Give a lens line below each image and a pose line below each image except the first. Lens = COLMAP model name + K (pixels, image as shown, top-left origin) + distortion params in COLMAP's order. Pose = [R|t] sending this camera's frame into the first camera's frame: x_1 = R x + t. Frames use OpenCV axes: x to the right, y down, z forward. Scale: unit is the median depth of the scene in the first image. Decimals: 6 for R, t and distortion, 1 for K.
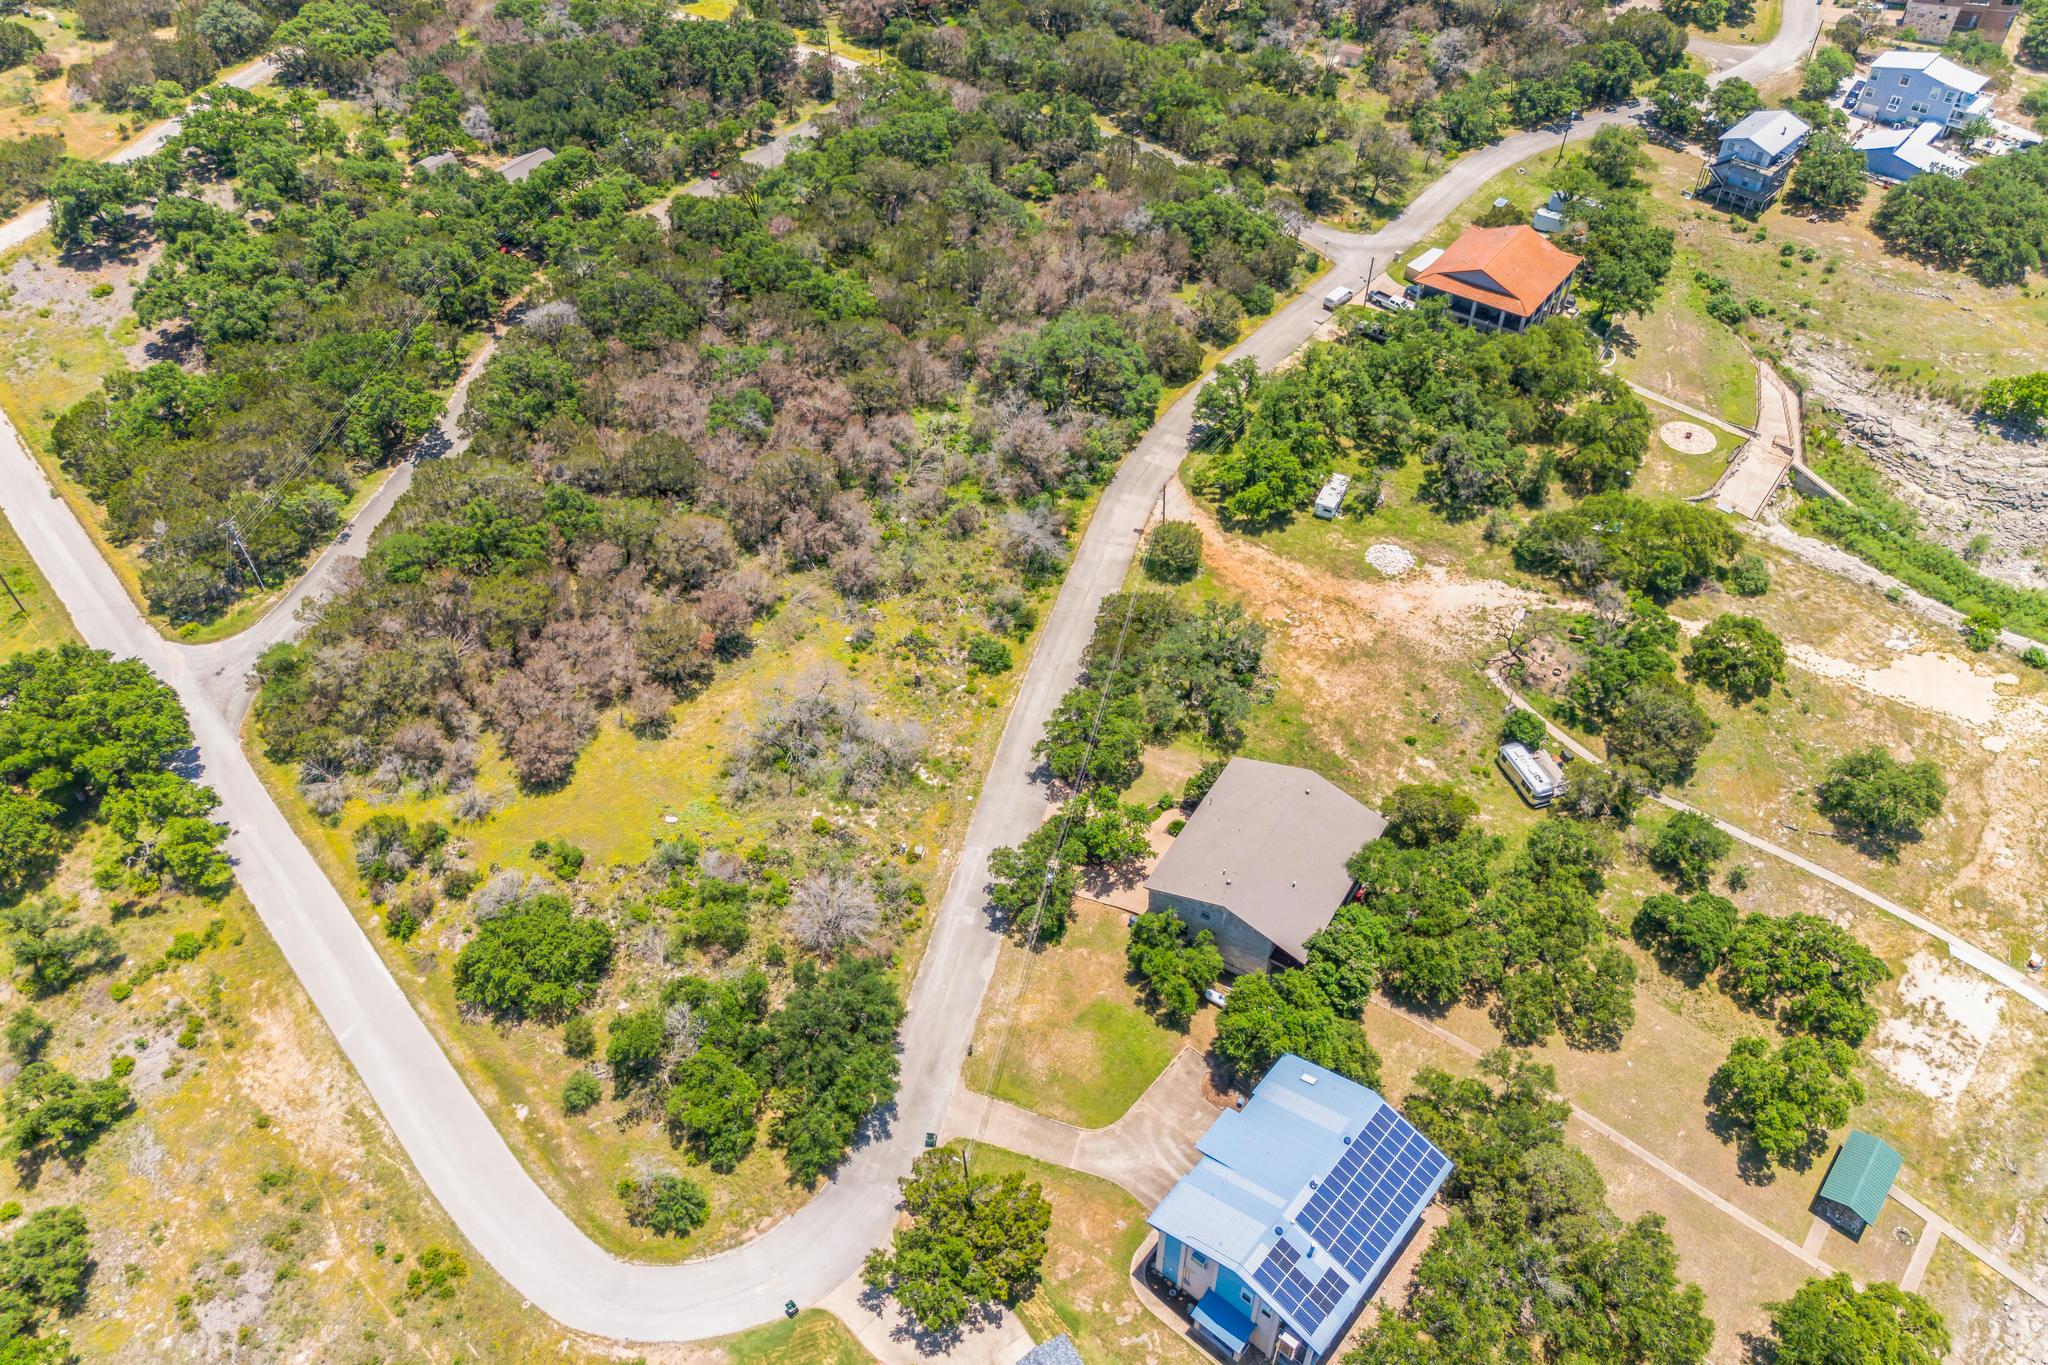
lens RADIAL K [[1510.4, 0, 1027.9], [0, 1510.4, 685.8], [0, 0, 1]] dist [0.051186, -0.034335]
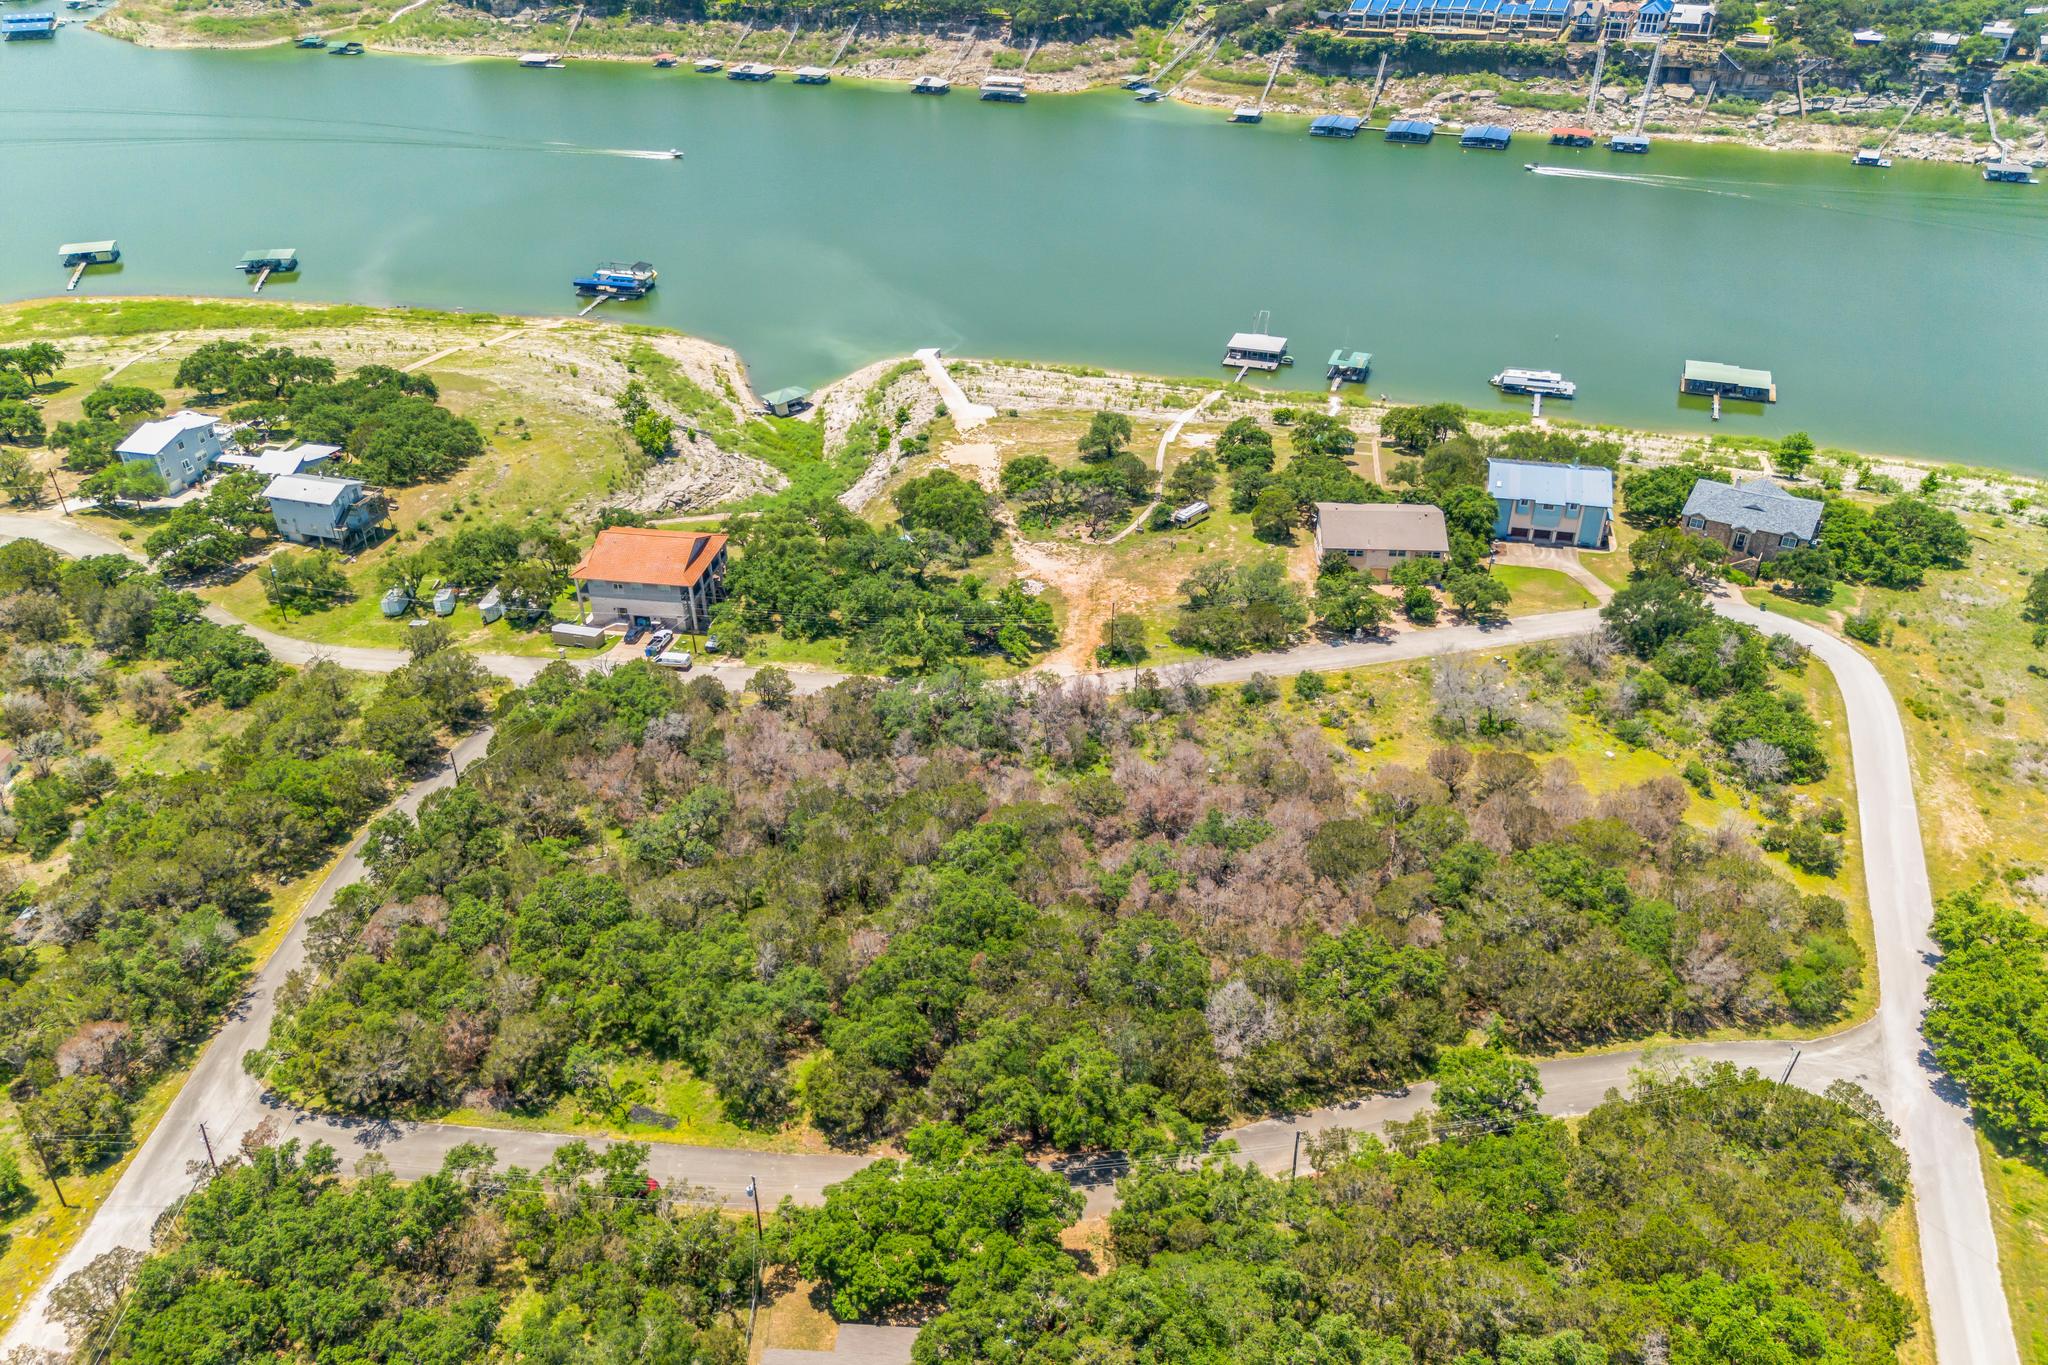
lens RADIAL K [[1510.4, 0, 1027.9], [0, 1510.4, 685.8], [0, 0, 1]] dist [0.051186, -0.034335]
pose [[-0.464558, -0.464217, 0.754114, -0.852539], [0.631081, 0.423853, 0.649681, -0.971952], [-0.621226, 0.777722, 0.096054, 1.017412]]
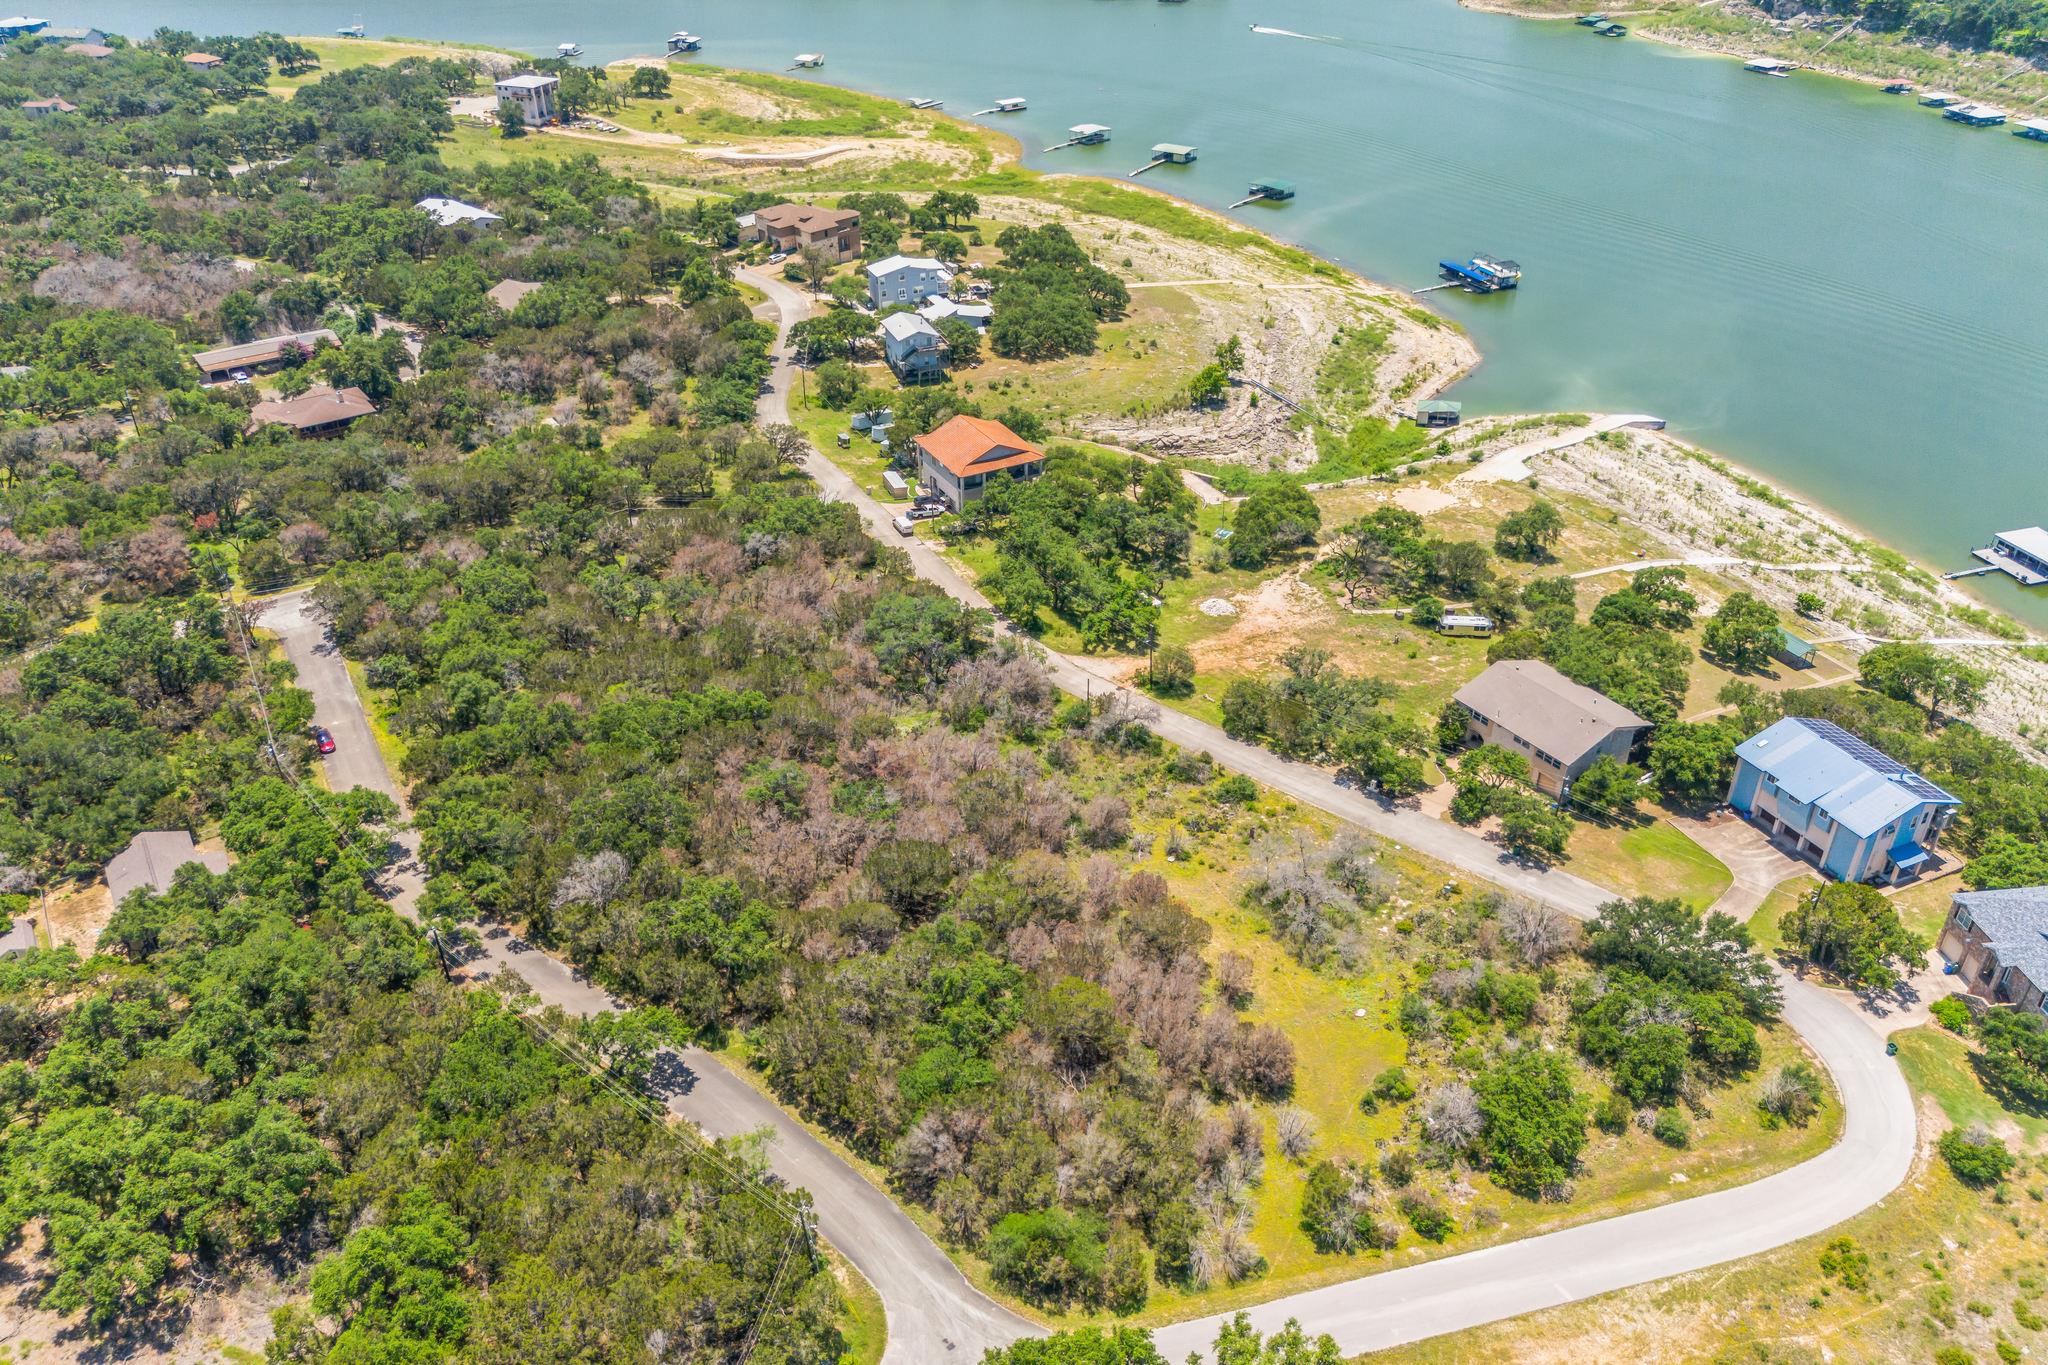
lens RADIAL K [[1510.4, 0, 1027.9], [0, 1510.4, 685.8], [0, 0, 1]] dist [0.051186, -0.034335]
pose [[0.426251, -0.480097, 0.766692, -0.913457], [0.639618, 0.759291, 0.119859, -0.314534], [-0.639686, 0.439300, 0.630727, 0.350959]]
